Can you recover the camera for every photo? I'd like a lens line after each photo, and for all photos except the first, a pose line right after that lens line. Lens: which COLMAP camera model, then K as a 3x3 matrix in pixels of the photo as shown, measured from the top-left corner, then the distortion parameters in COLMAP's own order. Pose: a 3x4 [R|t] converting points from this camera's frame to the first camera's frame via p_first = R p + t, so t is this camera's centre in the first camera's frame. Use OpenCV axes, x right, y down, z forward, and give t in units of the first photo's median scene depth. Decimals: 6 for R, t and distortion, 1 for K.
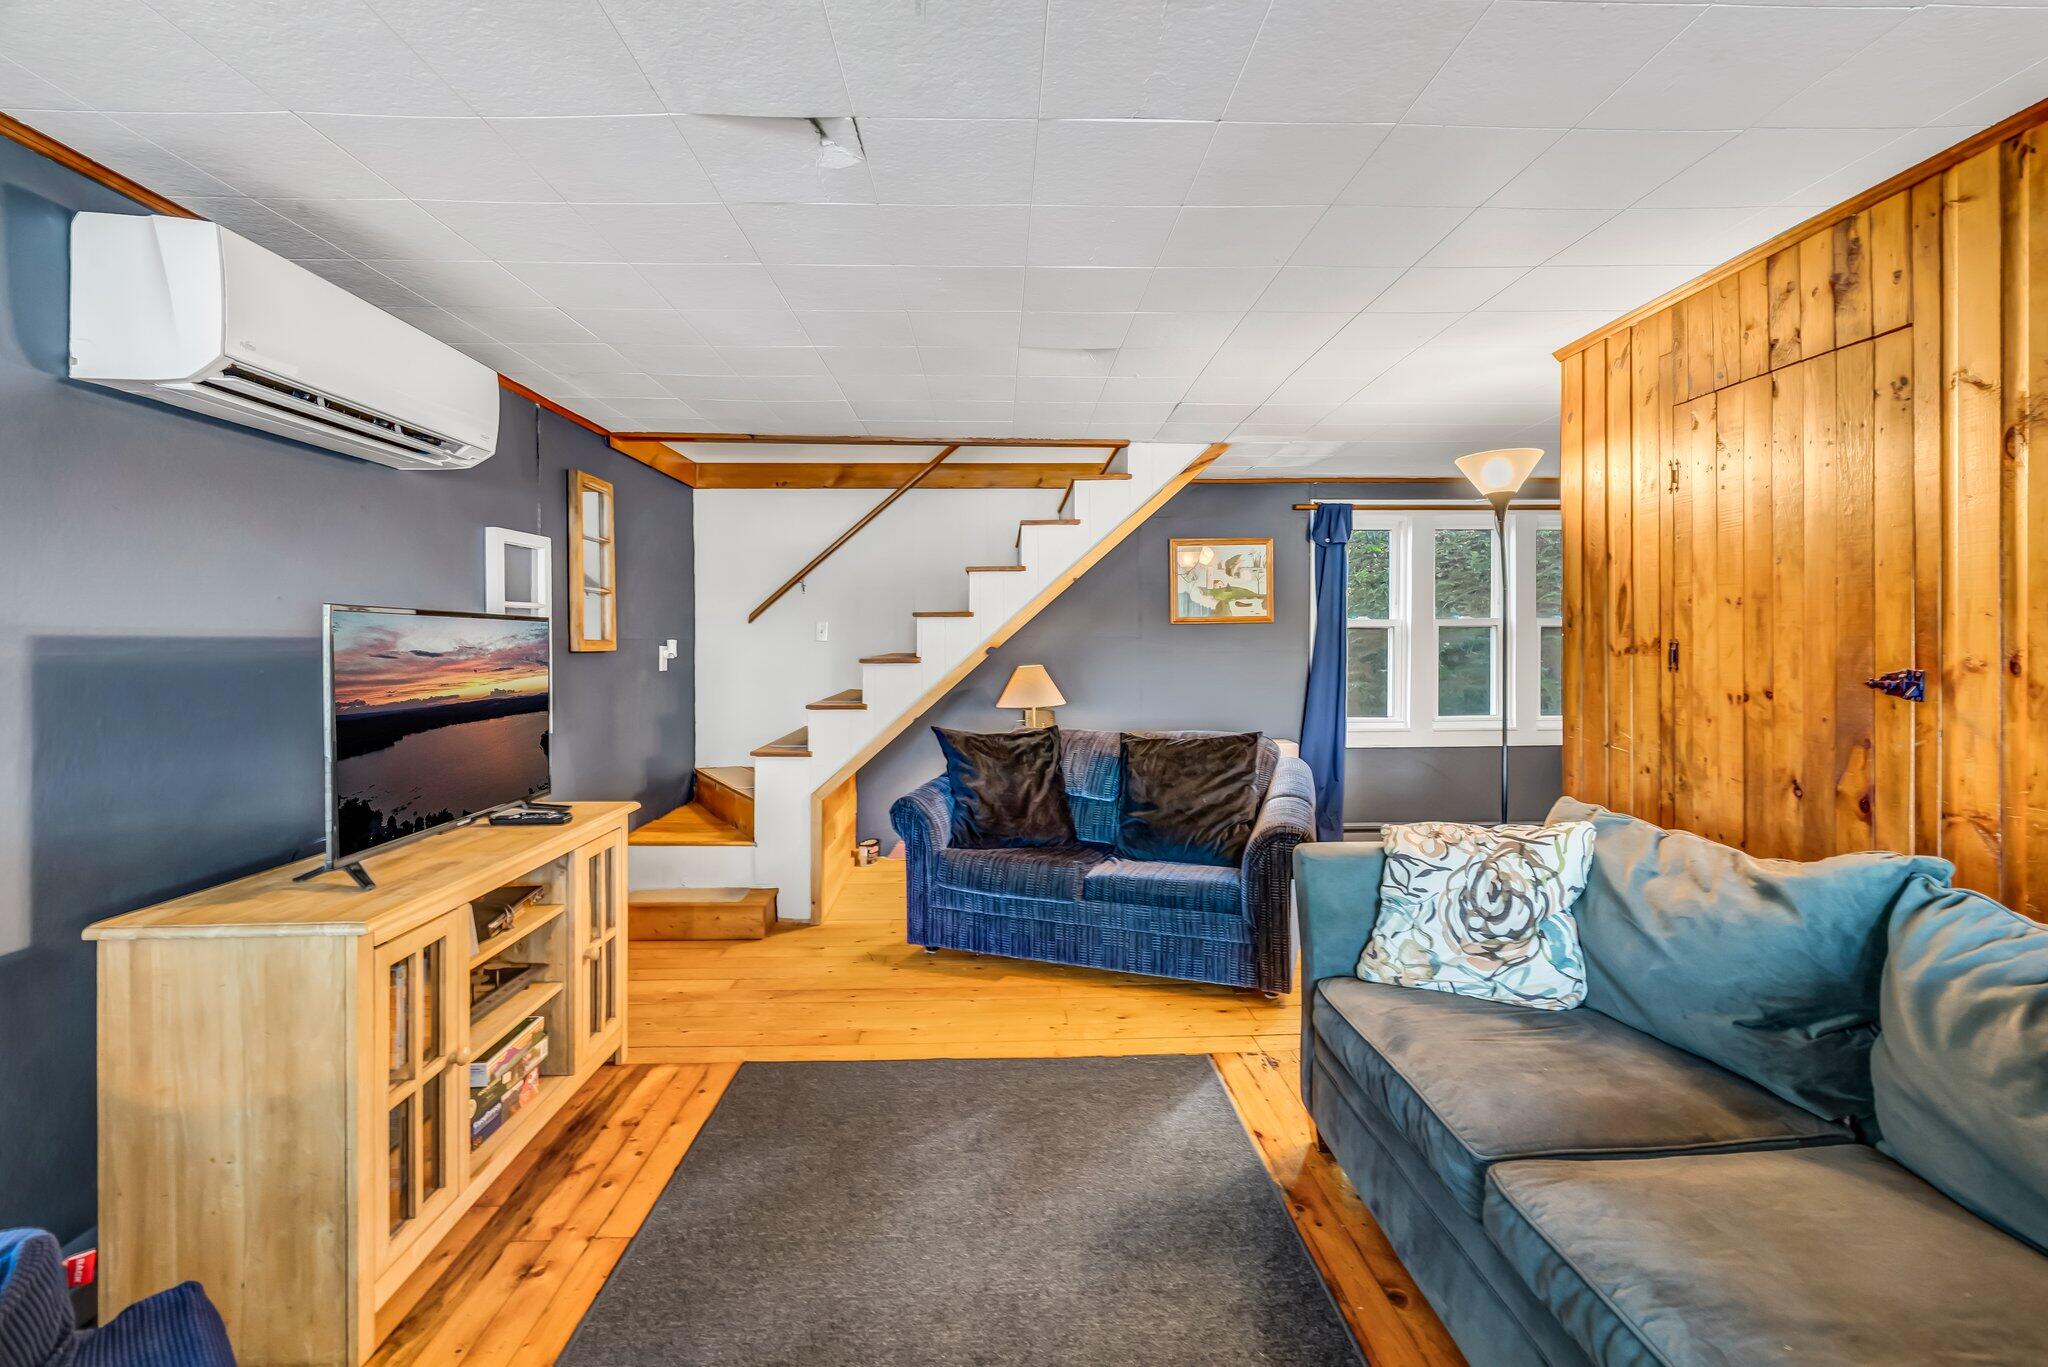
lens RADIAL K [[917.8, 0, 1029.3], [0, 917.8, 643.8], [0, 0, 1]] dist [-0.001619, -0.000681]
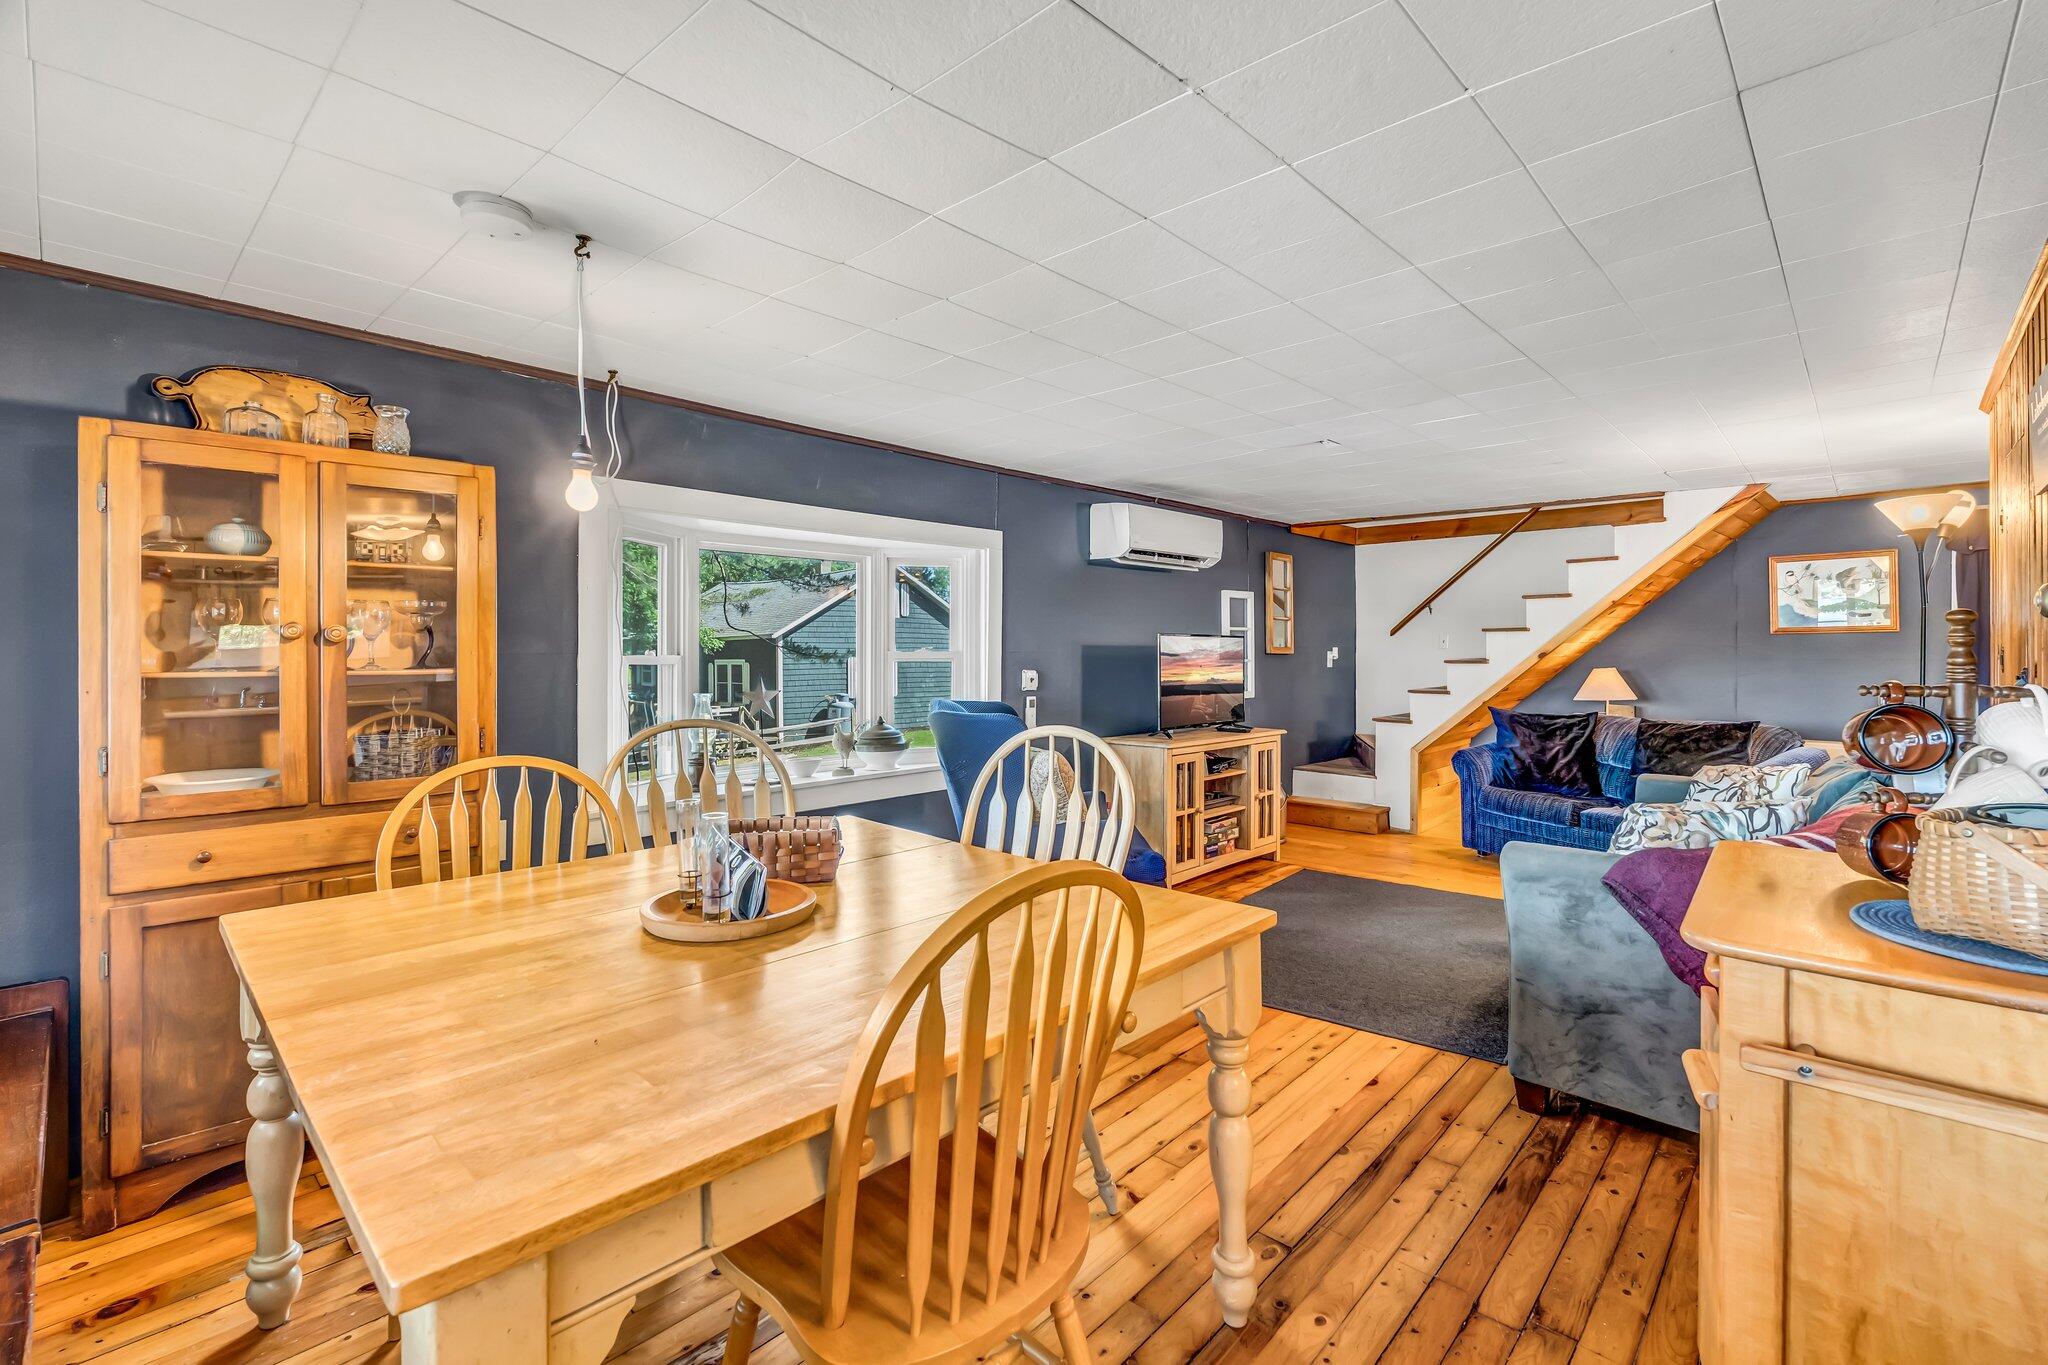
lens RADIAL K [[917.8, 0, 1029.3], [0, 917.8, 642.8], [0, 0, 1]] dist [-0.001619, -0.000681]
pose [[0.706516, -0.002692, -0.707692, 0.427094], [-0.004769, 0.999952, -0.008565, 0.004303], [0.707681, 0.009426, 0.706469, -0.574055]]
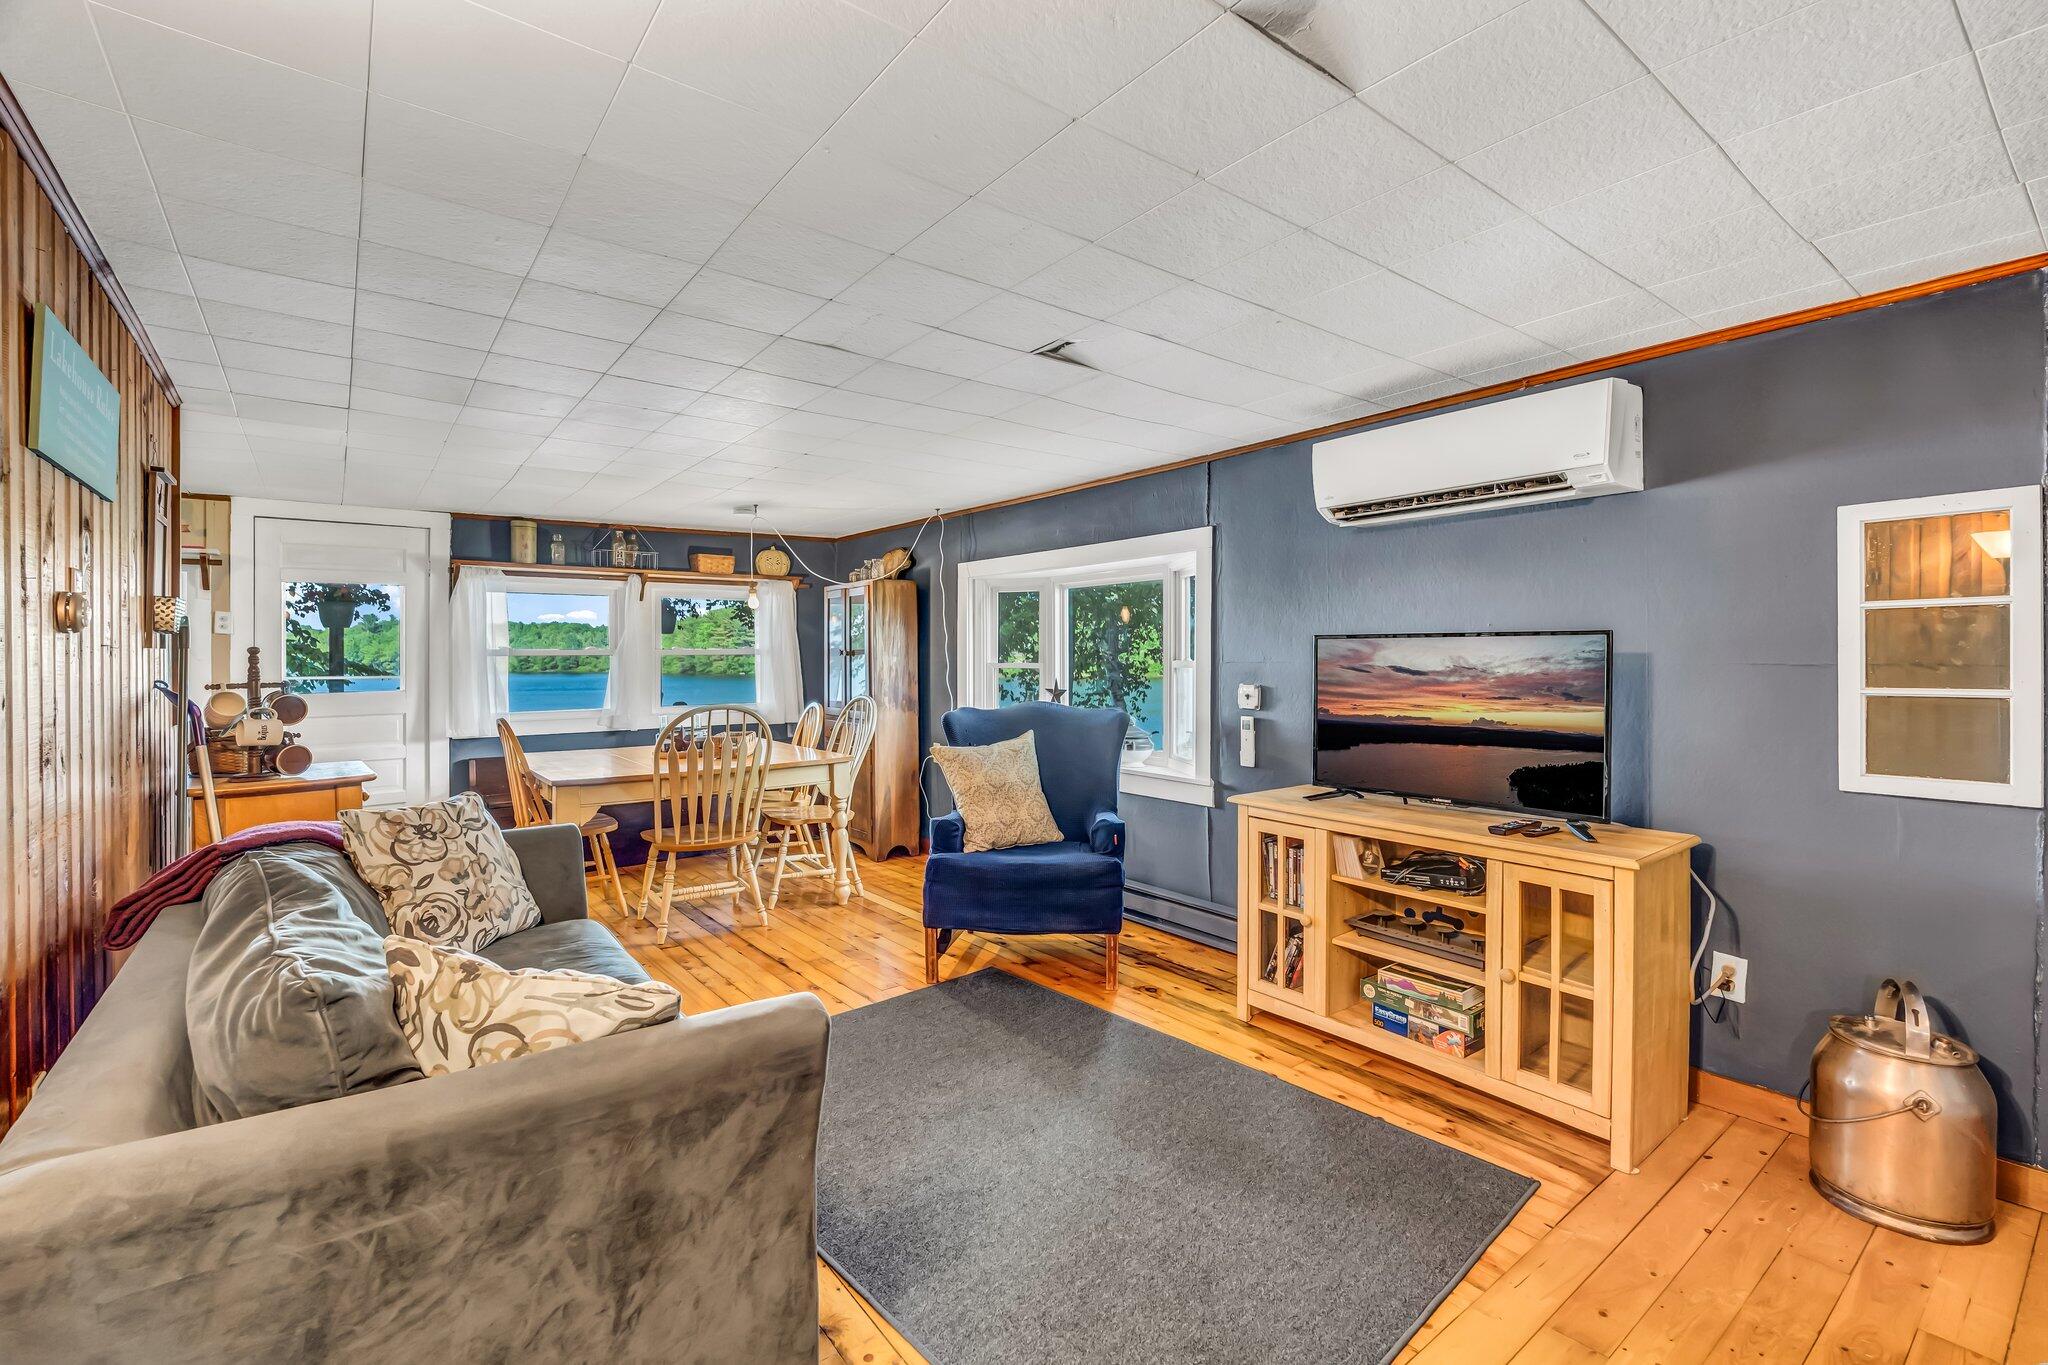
lens RADIAL K [[888.8, 0, 1024.0], [0, 888.8, 682.5], [0, 0, 1]] dist [-0.000477, -0.000064]
pose [[-0.811490, 0.022514, -0.583933, 0.330402], [0.001998, 0.999359, 0.035755, -0.007575], [0.584363, 0.027848, -0.811014, 0.975955]]
